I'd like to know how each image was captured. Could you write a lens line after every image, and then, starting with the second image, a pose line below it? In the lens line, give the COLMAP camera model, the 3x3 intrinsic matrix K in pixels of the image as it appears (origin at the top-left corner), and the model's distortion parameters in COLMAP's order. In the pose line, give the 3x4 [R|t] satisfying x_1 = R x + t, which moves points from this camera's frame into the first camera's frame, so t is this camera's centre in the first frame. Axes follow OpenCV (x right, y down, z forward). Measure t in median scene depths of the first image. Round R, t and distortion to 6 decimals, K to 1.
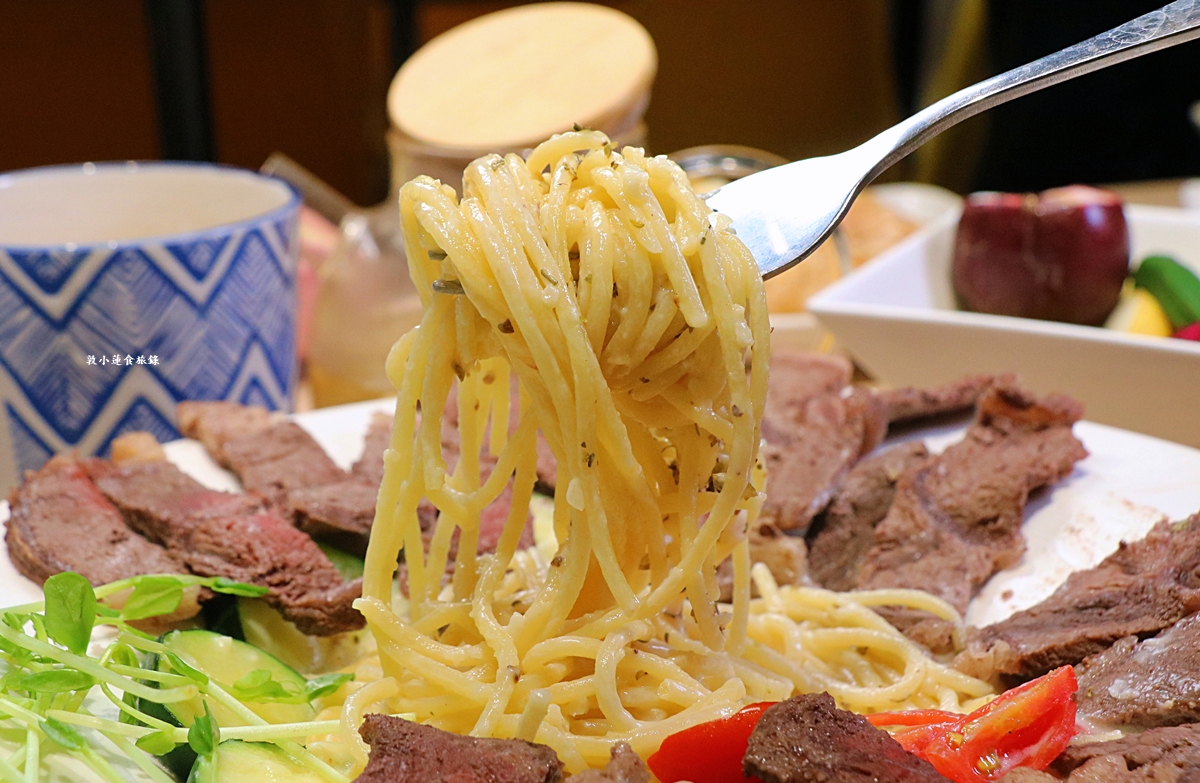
lens RADIAL K [[2390.8, 0, 600.0], [0, 2390.8, 391.5], [0, 0, 1]] dist [0.018831, 0.010752]
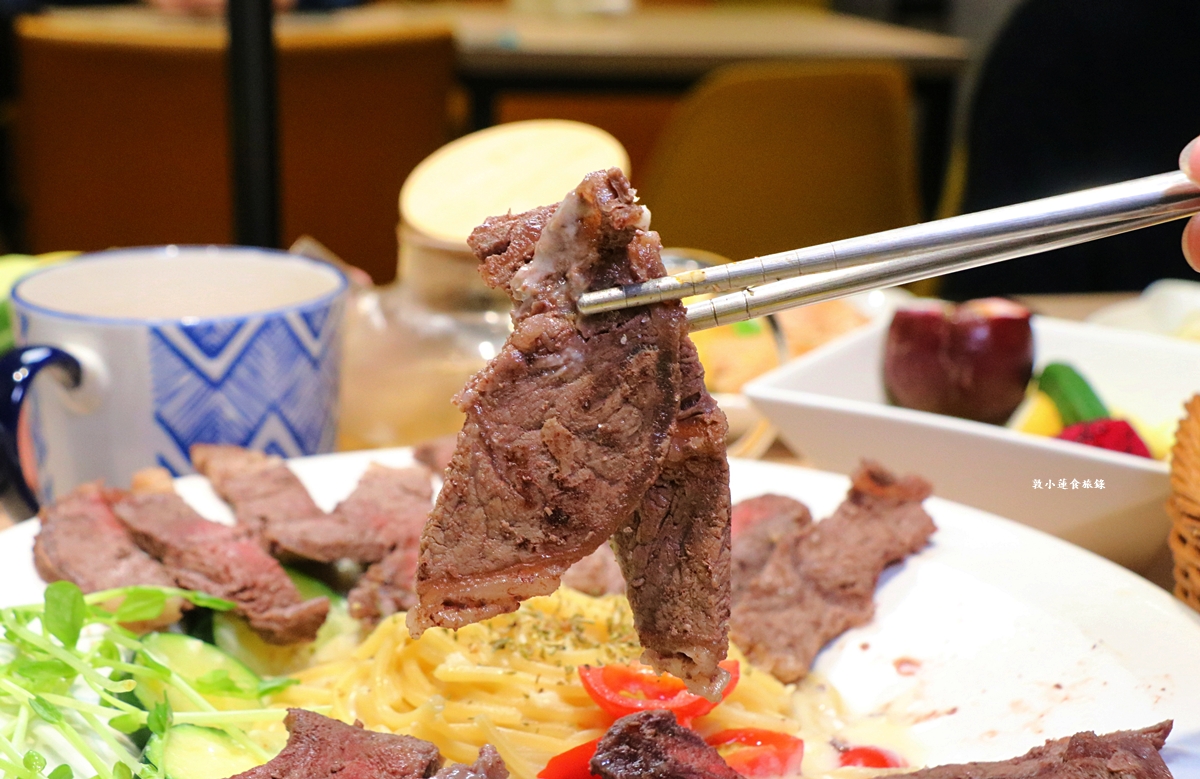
lens RADIAL K [[2390.8, 0, 600.0], [0, 2390.8, 389.5], [0, 0, 1]] dist [0.018831, 0.010752]
pose [[0.993580, 0.051121, -0.100919, 0.152640], [-0.054925, 0.997867, -0.035275, 0.008734], [0.098901, 0.040592, 0.994269, -0.162994]]
